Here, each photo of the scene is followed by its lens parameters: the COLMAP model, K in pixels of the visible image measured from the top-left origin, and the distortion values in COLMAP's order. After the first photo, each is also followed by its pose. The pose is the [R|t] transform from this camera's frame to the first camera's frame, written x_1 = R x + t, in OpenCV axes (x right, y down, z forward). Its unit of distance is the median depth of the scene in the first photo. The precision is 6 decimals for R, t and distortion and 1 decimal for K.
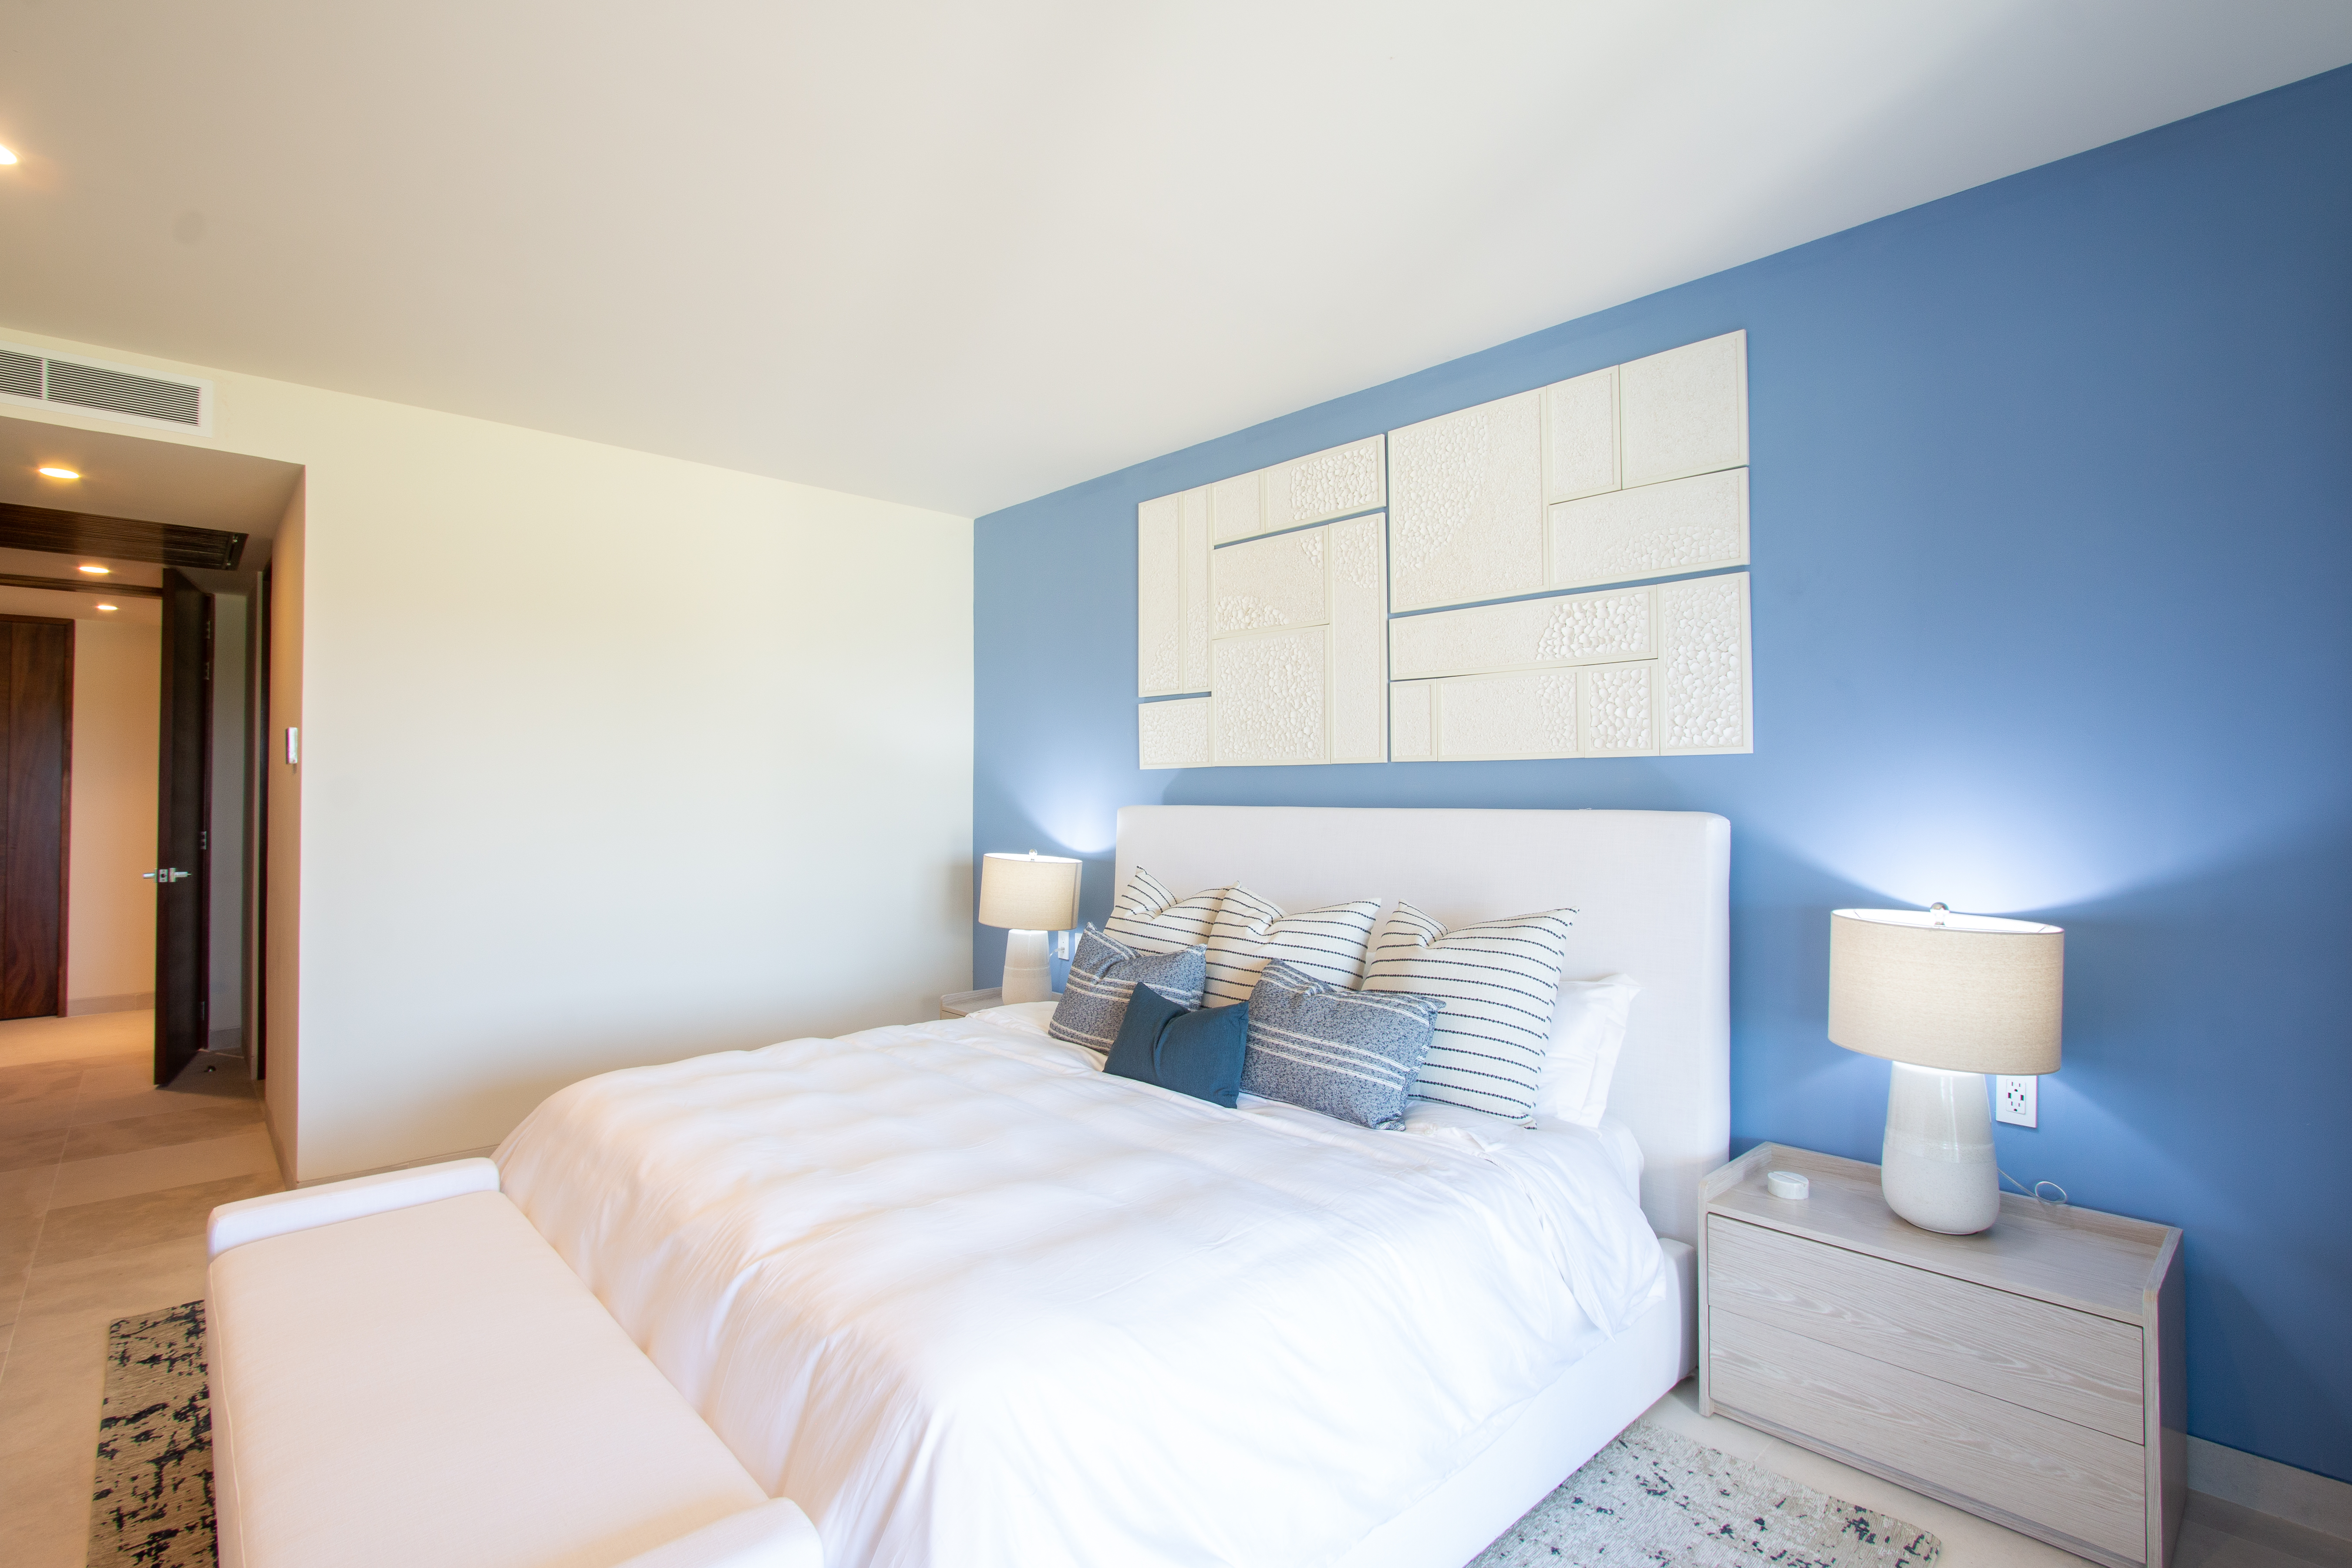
lens RADIAL K [[1102.4, 0, 1161.2], [0, 1102.4, 770.5], [0, 0, 1]] dist [-0.022836, 0.005761]
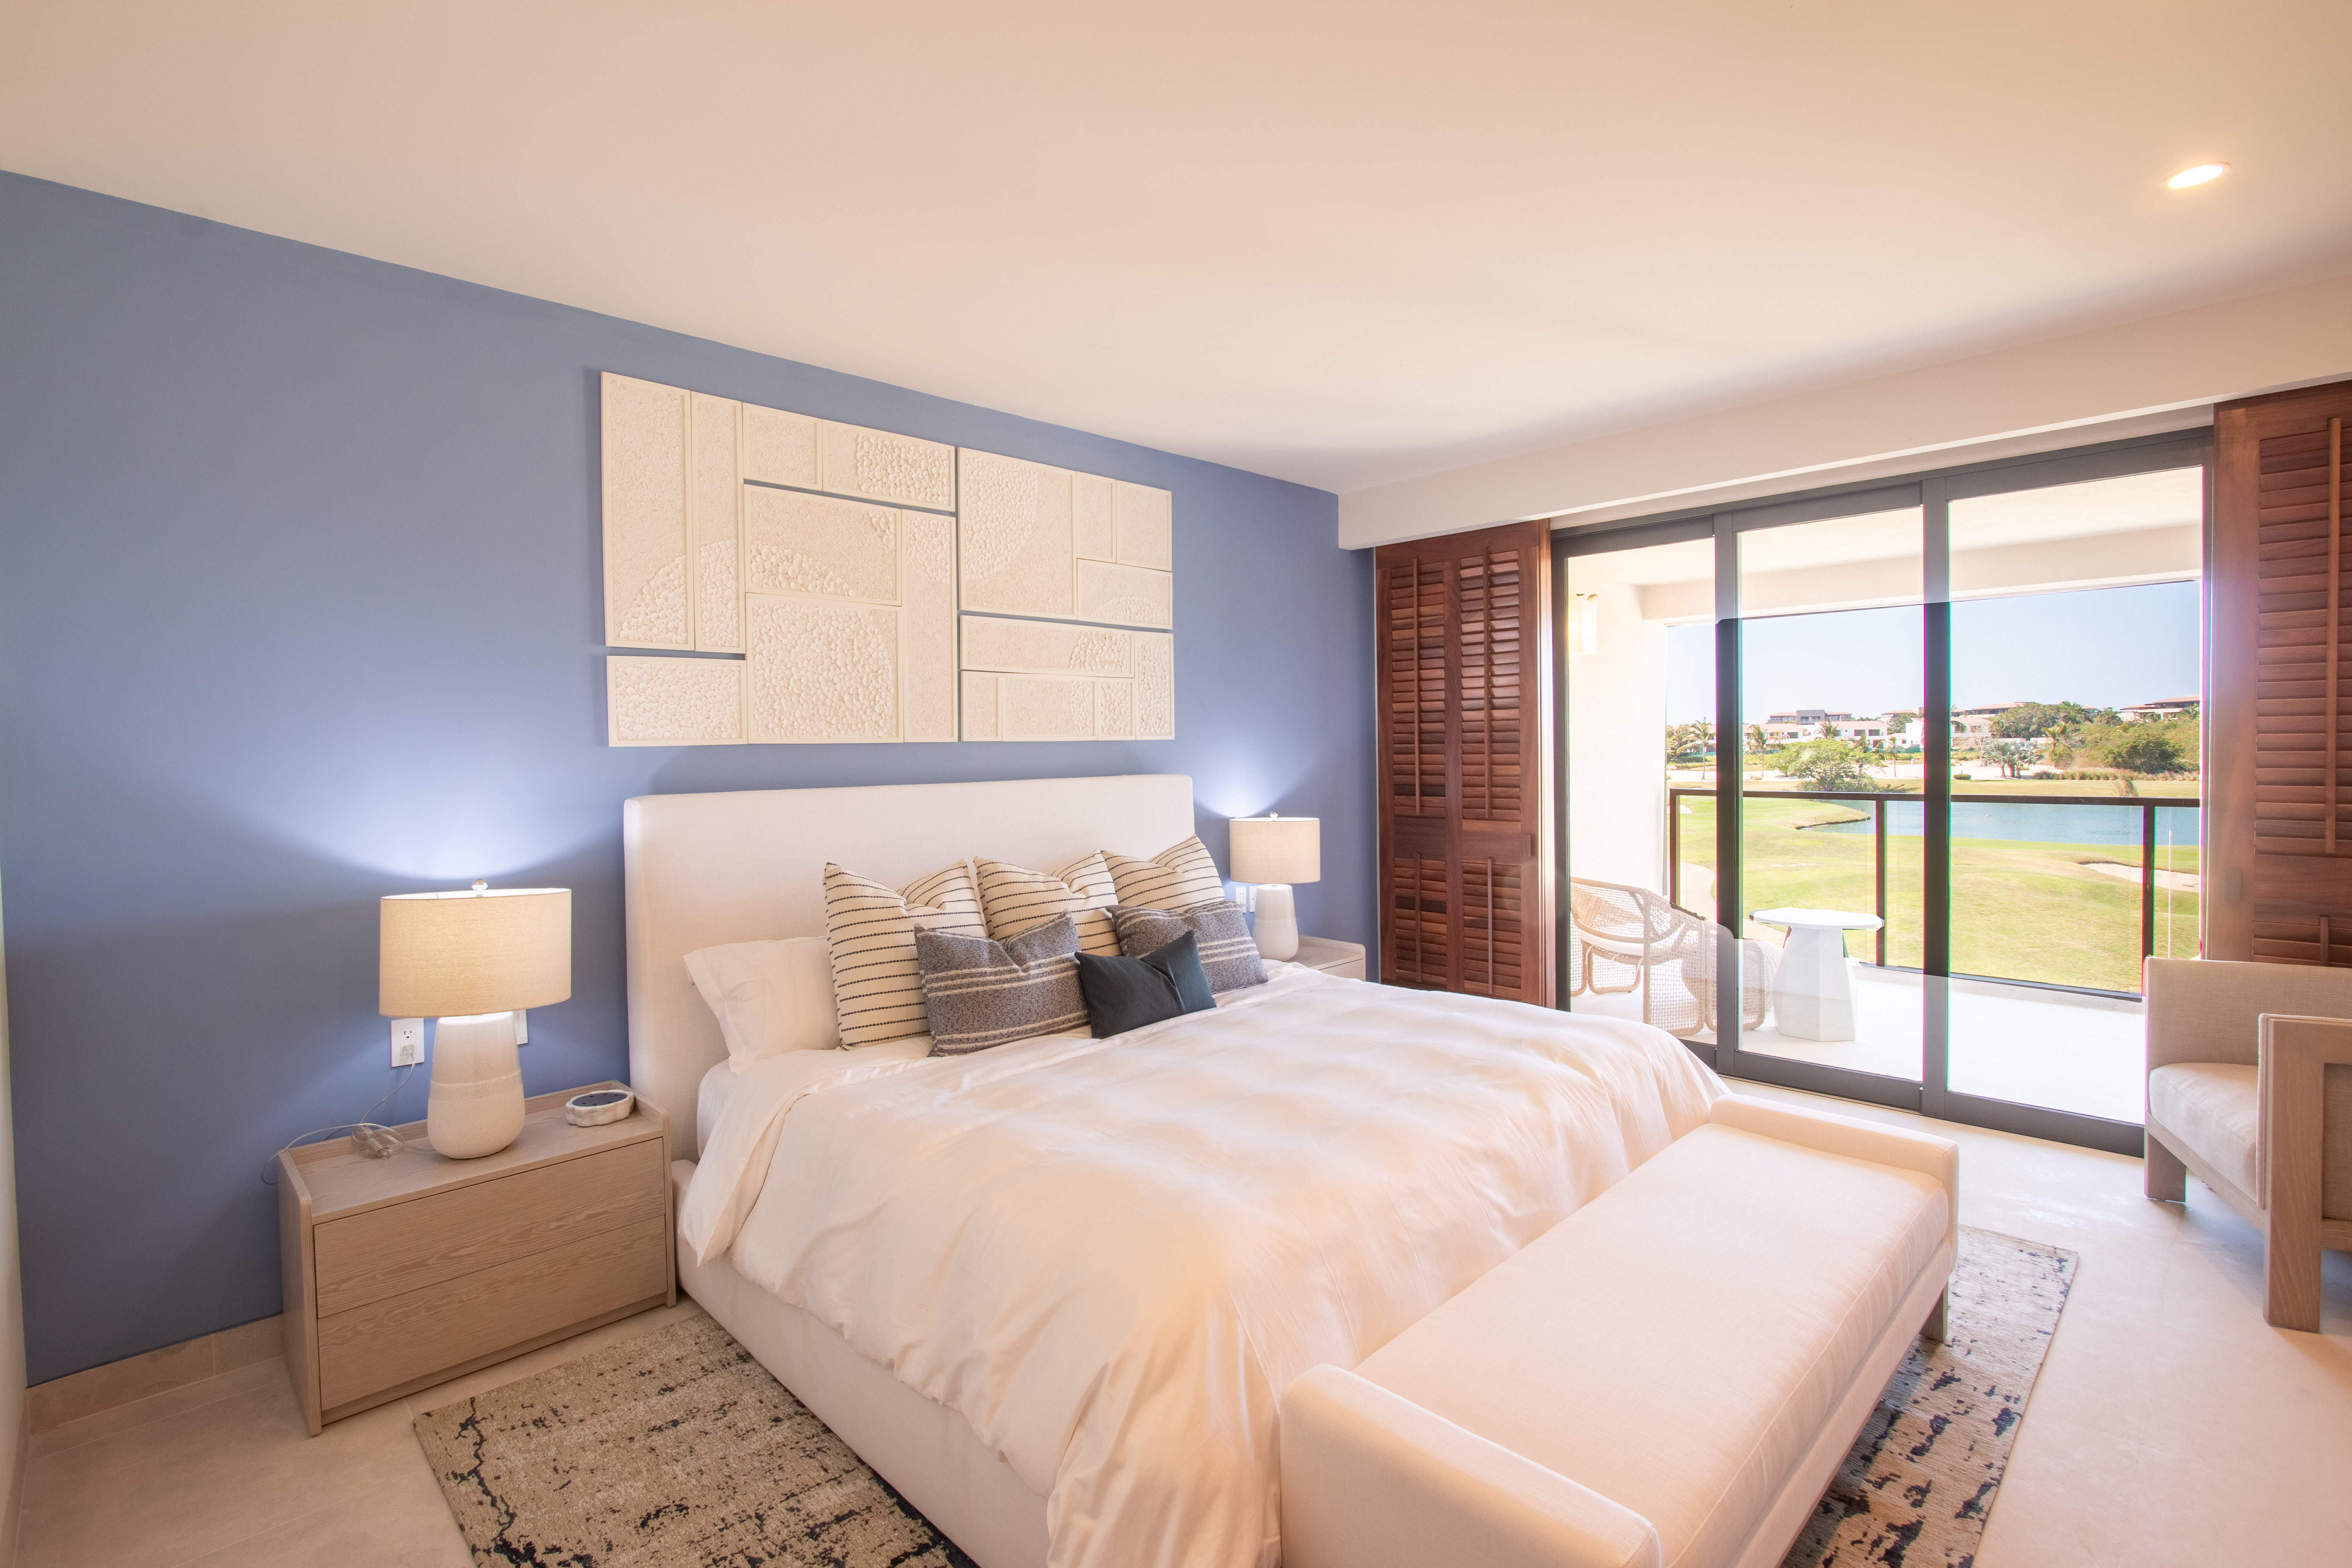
lens RADIAL K [[1087.6, 0, 1164.1], [0, 1087.6, 770.5], [0, 0, 1]] dist [-0.021141, 0.004765]
pose [[-0.018404, -0.020843, 0.999613, -1.224351], [-0.002509, 0.999781, 0.020800, -0.002811], [-0.999827, -0.002125, -0.018453, 1.092720]]
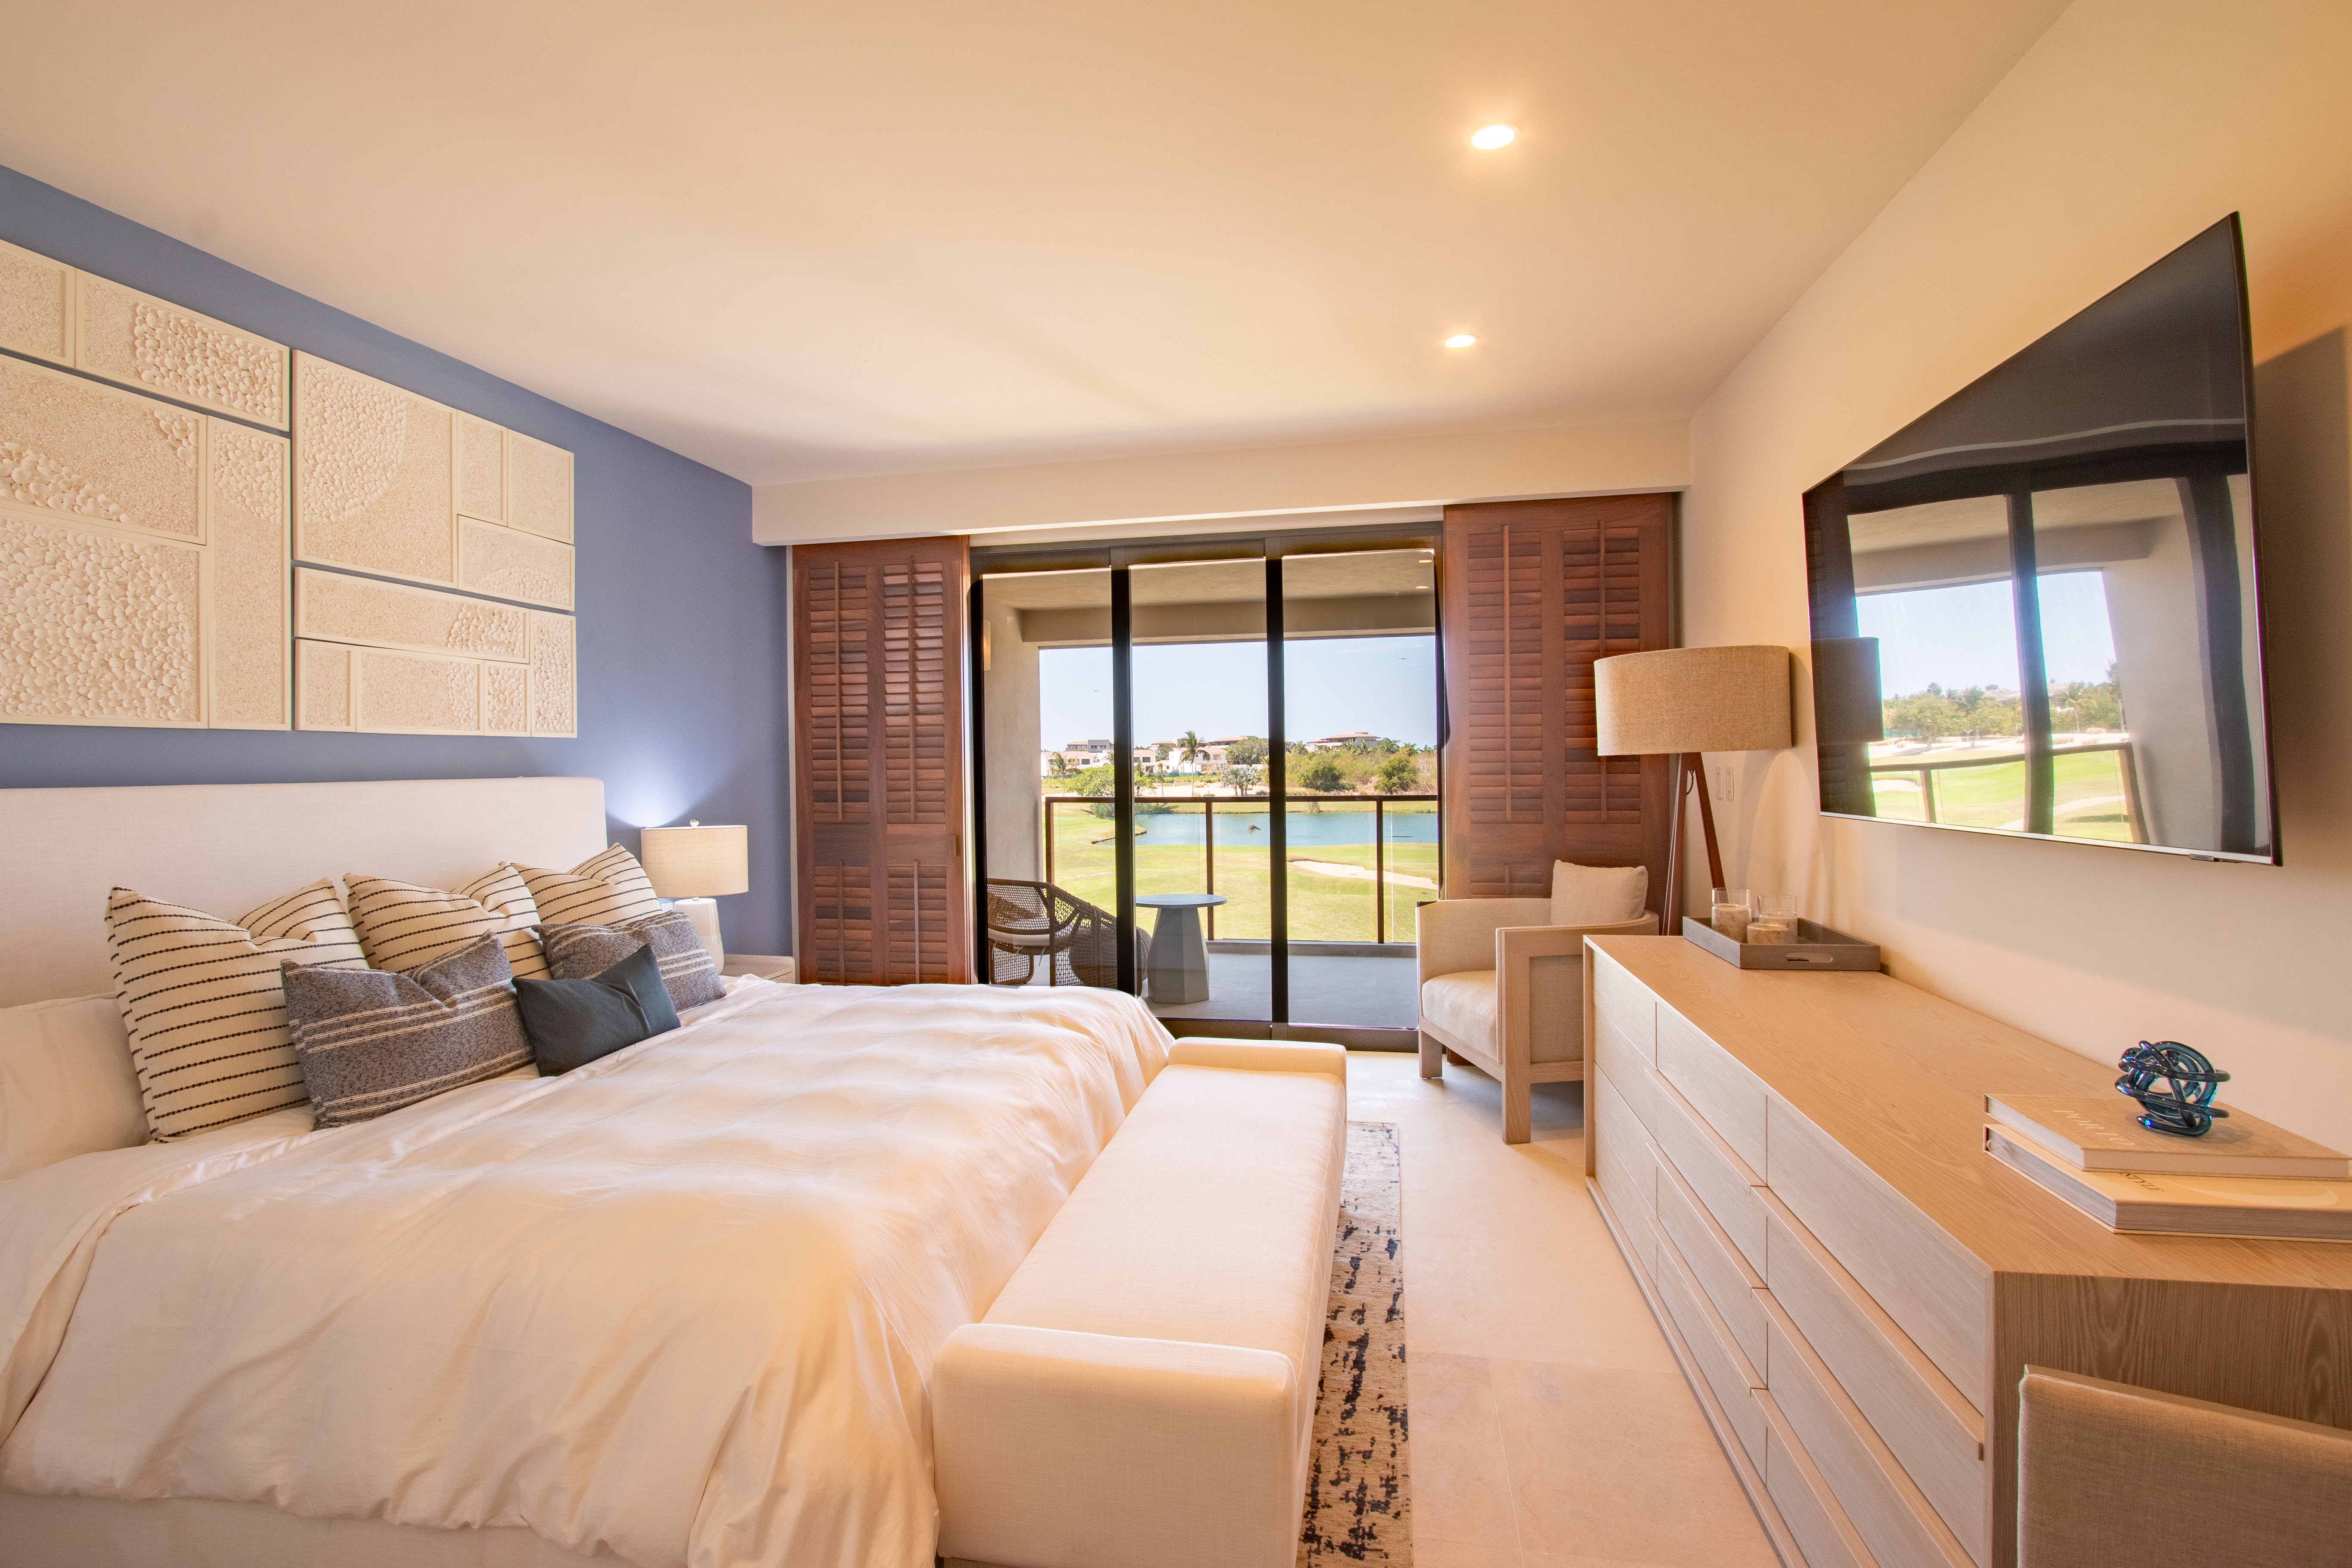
lens RADIAL K [[1095.1, 0, 1165.7], [0, 1095.1, 770.7], [0, 0, 1]] dist [-0.018967, 0.003374]
pose [[-0.580157, 0.002646, 0.814501, -1.189352], [-0.000496, 0.999993, -0.003601, 0.035619], [-0.814505, -0.002493, -0.580151, 1.260267]]
